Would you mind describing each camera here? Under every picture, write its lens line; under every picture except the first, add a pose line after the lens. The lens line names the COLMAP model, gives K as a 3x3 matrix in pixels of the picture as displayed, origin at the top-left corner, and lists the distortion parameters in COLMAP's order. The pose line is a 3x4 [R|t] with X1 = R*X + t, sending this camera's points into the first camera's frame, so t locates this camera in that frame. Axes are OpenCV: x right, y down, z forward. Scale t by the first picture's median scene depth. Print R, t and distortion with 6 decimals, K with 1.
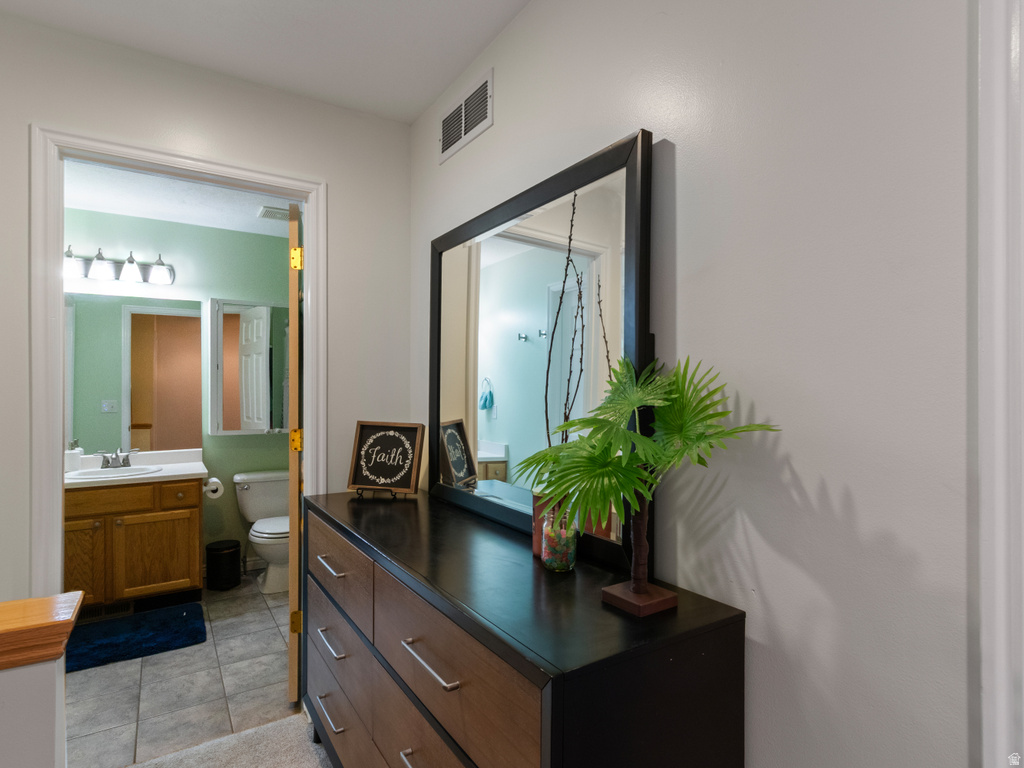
lens RADIAL K [[537.7, 0, 515.6], [0, 537.7, 383.8], [0, 0, 1]] dist [0.001219, 0.000672]
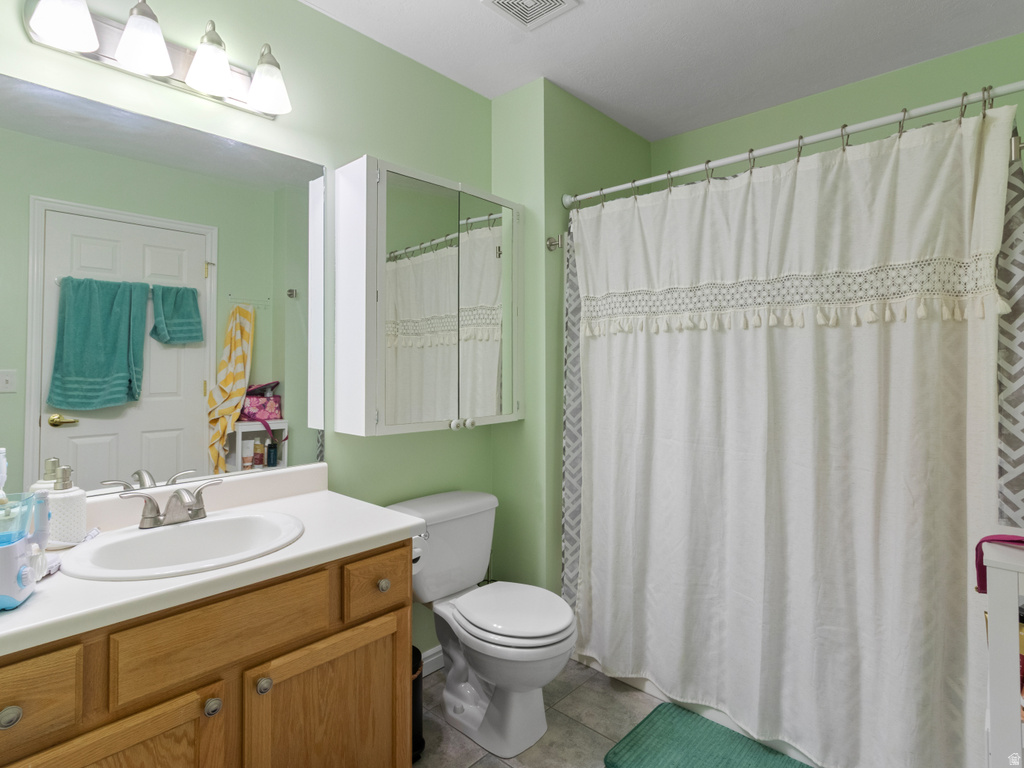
lens RADIAL K [[541.8, 0, 513.8], [0, 541.8, 383.8], [0, 0, 1]] dist [0.001984, 0.001452]
pose [[0.969025, -0.005034, 0.246911, -0.619357], [-0.006872, 0.998856, 0.047331, 0.029012], [-0.246867, -0.047562, 0.967882, 0.567565]]
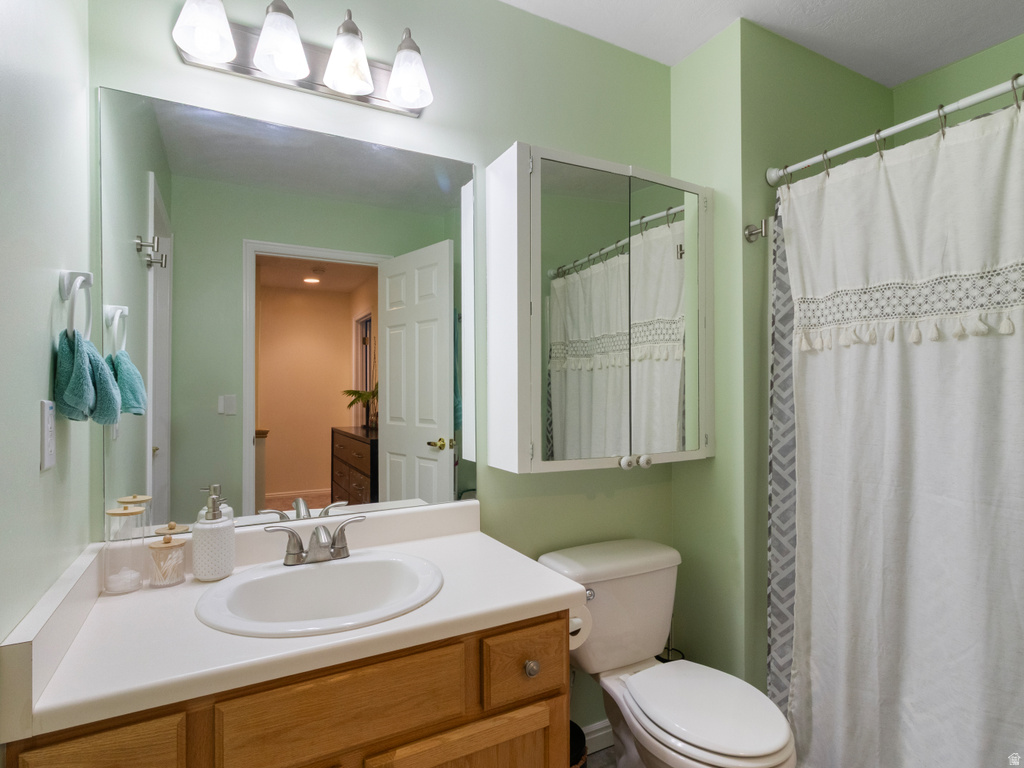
lens RADIAL K [[541.8, 0, 513.8], [0, 541.8, 383.8], [0, 0, 1]] dist [0.001984, 0.001452]
pose [[0.997308, -0.000791, -0.073322, -0.601424], [0.001051, 0.999993, 0.003508, 0.029993], [0.073319, -0.003575, 0.997302, 0.656694]]
